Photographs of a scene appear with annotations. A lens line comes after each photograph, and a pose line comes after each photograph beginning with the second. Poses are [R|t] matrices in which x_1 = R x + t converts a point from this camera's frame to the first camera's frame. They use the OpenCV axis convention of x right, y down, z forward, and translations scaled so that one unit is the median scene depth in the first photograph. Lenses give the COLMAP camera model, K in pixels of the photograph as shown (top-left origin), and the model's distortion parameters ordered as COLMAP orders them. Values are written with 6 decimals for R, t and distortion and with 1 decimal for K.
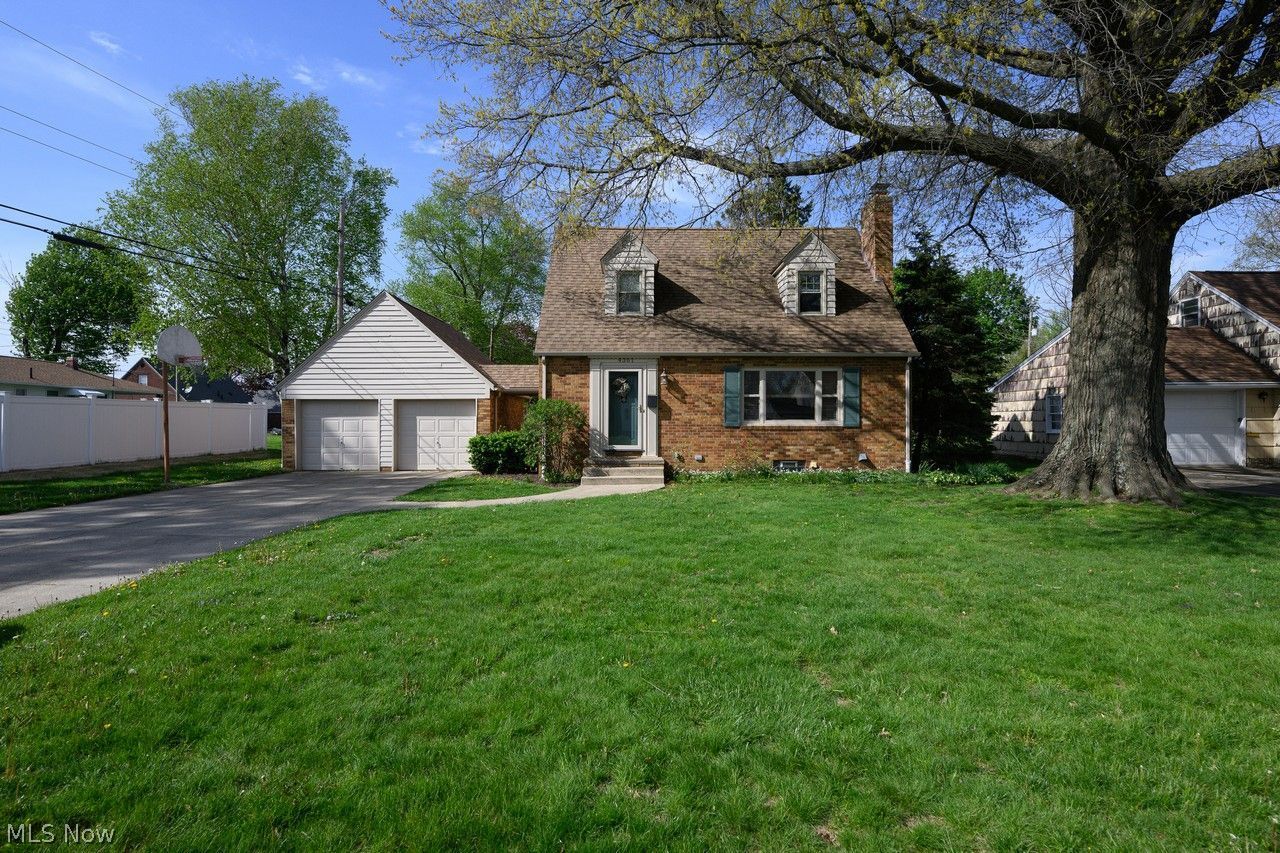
lens RADIAL K [[669.3, 0, 643.2], [0, 669.3, 424.9], [0, 0, 1]] dist [0.001179, 0.000315]
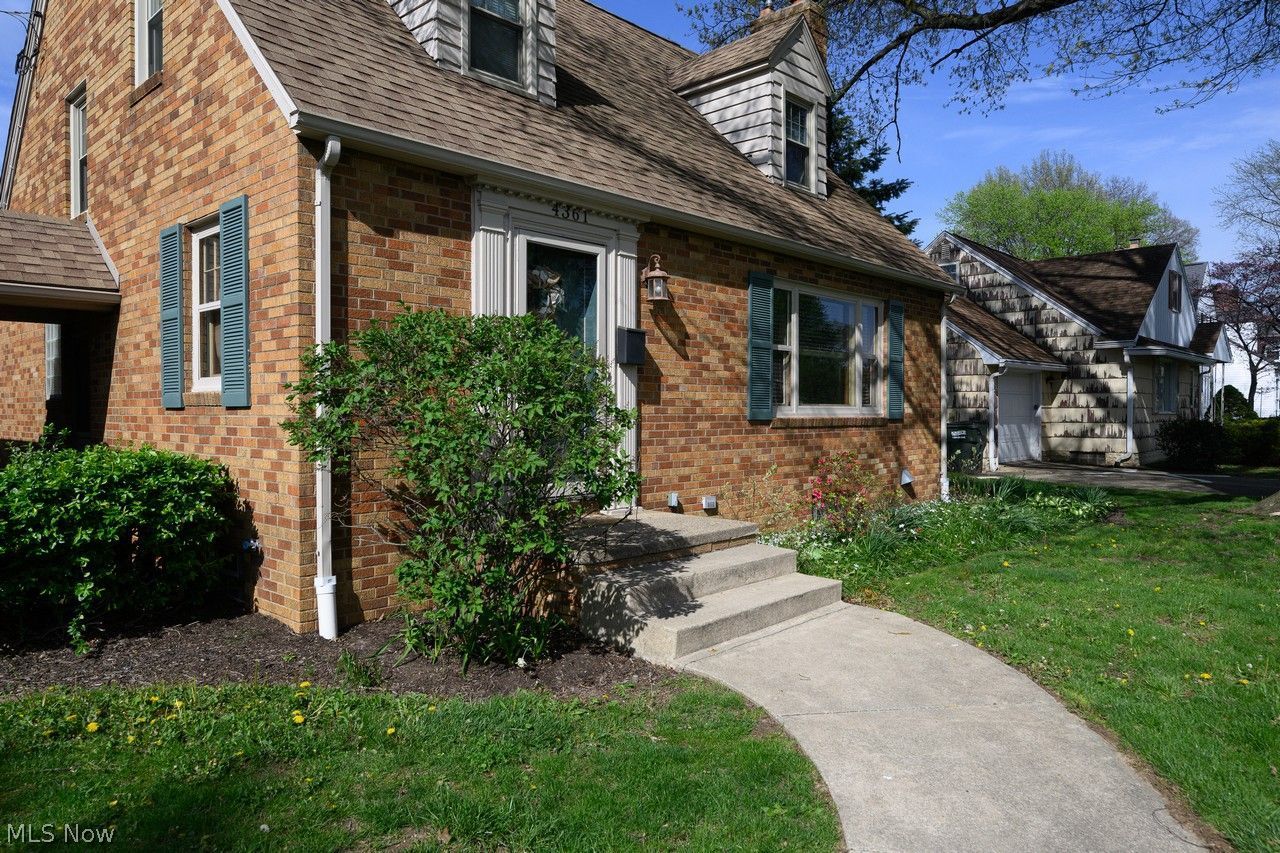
lens RADIAL K [[846.0, 0, 637.4], [0, 846.0, 423.6], [0, 0, 1]] dist [-0.005956, 0.002882]
pose [[0.691179, -0.011533, 0.722592, -0.286126], [0.001783, 0.999897, 0.014253, -0.002909], [-0.722682, -0.008563, 0.691128, 0.684194]]
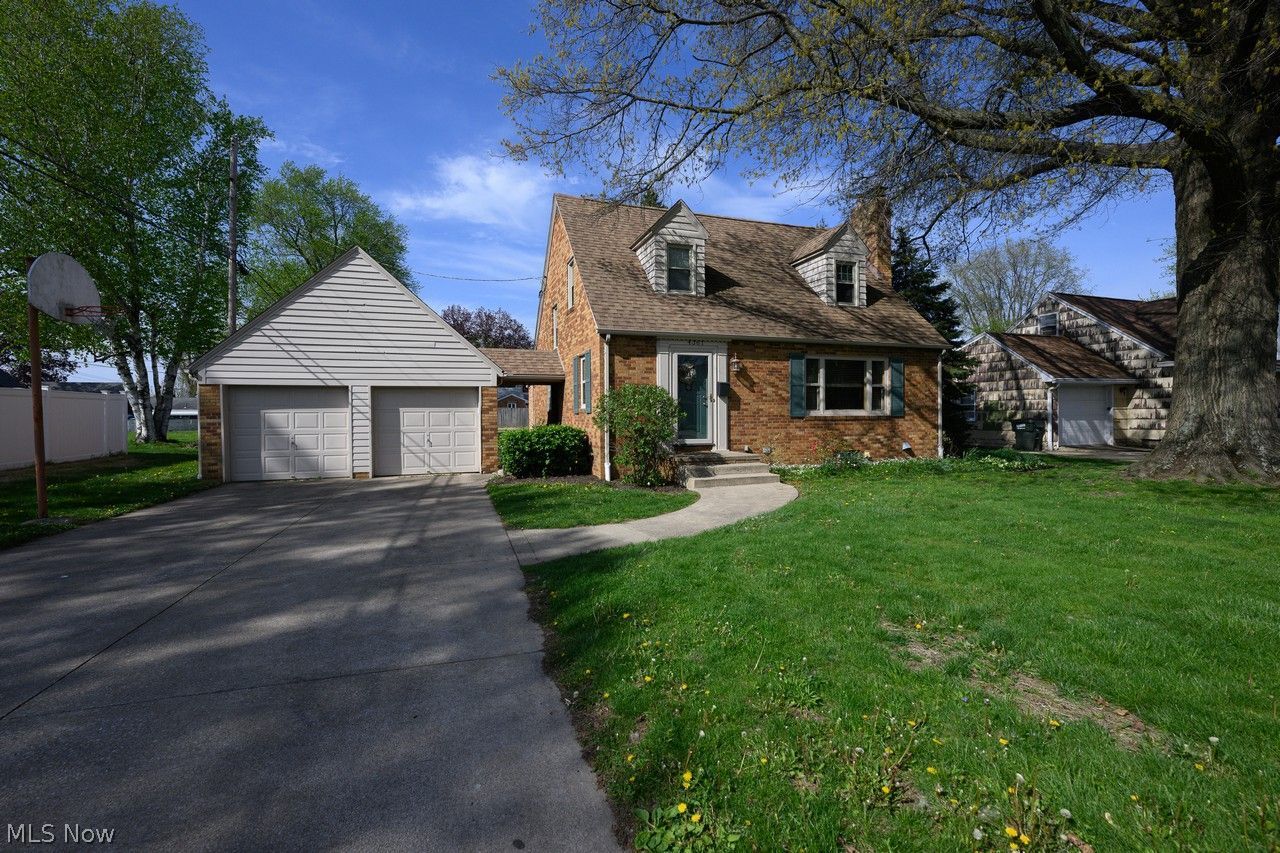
lens RADIAL K [[555.8, 0, 640.6], [0, 555.8, 422.7], [0, 0, 1]] dist [0.000092, 0.000153]
pose [[0.945753, -0.011683, 0.324677, -0.325592], [0.009147, 0.999915, 0.009334, 0.001521], [-0.324758, -0.005858, 0.945779, 0.322269]]
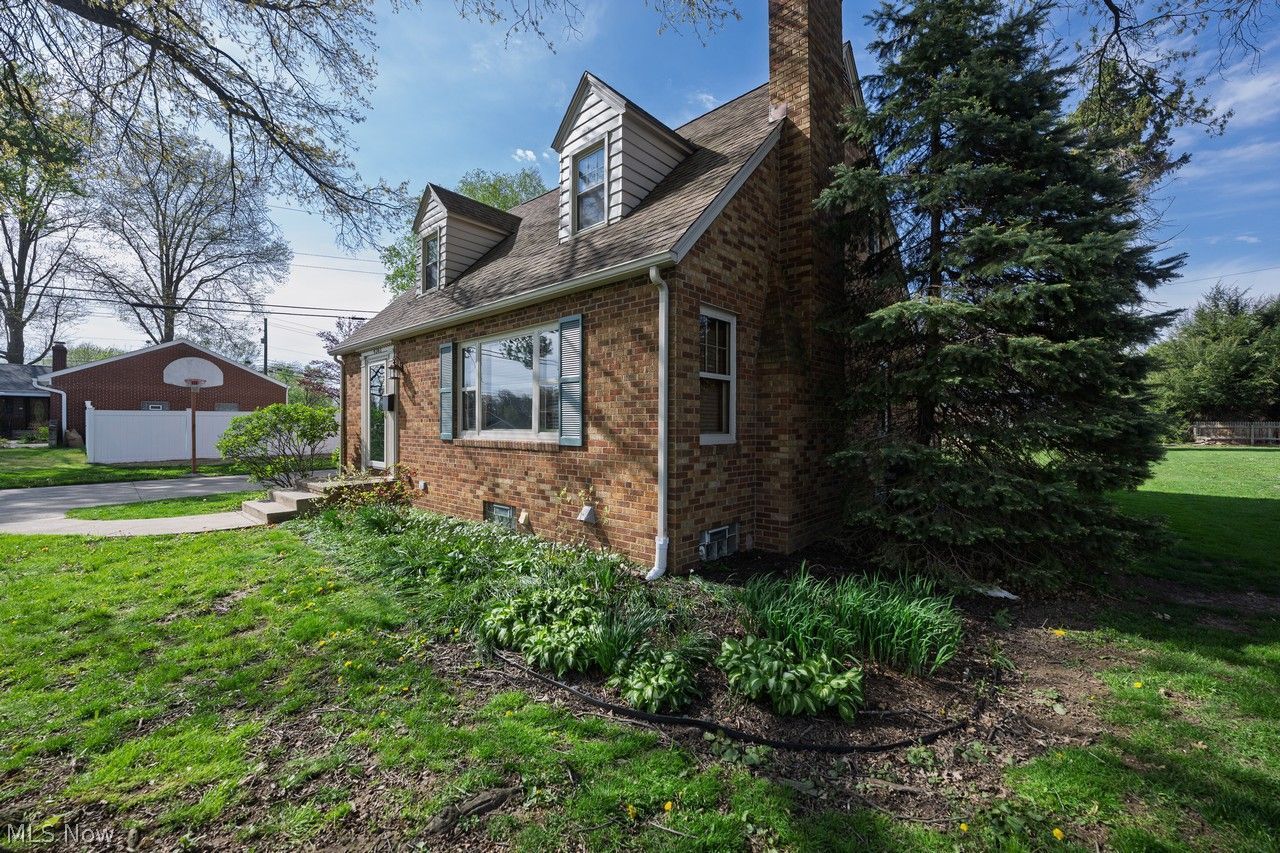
lens RADIAL K [[502.5, 0, 638.2], [0, 502.5, 426.1], [0, 0, 1]] dist [-0.001858, 0.000073]
pose [[0.732520, 0.002773, -0.680740, 0.570045], [-0.000738, 0.999994, 0.003279, -0.011973], [0.680745, -0.001899, 0.732518, 0.763365]]
